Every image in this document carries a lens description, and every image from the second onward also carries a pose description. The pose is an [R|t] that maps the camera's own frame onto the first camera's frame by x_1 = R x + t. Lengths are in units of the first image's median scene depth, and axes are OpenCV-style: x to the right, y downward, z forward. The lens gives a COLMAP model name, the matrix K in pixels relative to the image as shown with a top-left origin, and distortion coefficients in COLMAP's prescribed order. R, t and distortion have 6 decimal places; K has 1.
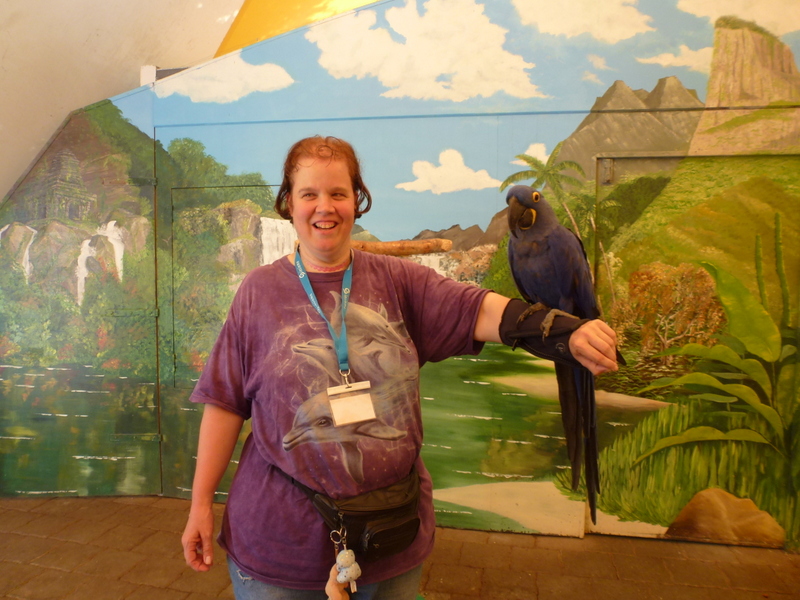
lens RADIAL K [[563.0, 0, 398.7], [0, 563.0, 297.3], [0, 0, 1]] dist [-0.057825, 0.012442]
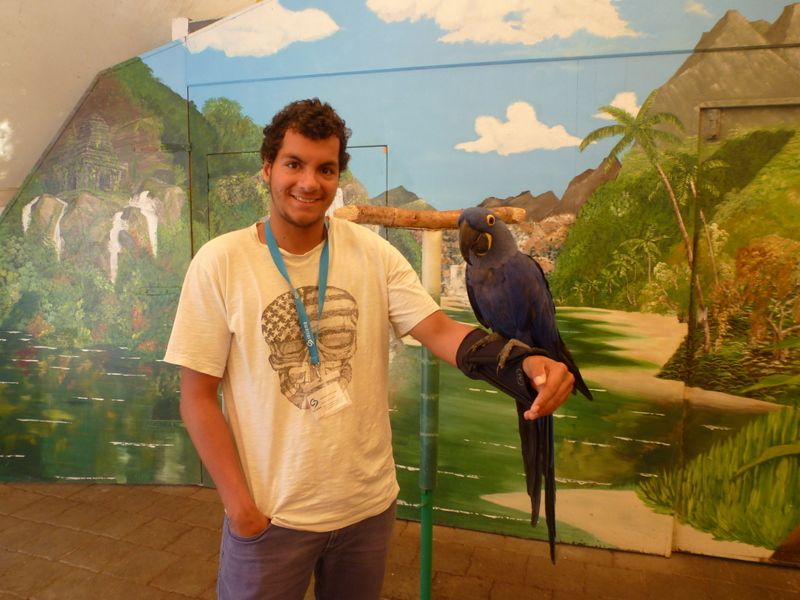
lens RADIAL K [[563.0, 0, 399.4], [0, 563.0, 300.7], [0, 0, 1]] dist [-0.057825, 0.012442]
pose [[0.995012, 0.008263, -0.099411, -0.003507], [-0.002647, 0.998399, 0.056496, -0.010716], [0.099719, -0.055951, 0.993441, 0.126758]]
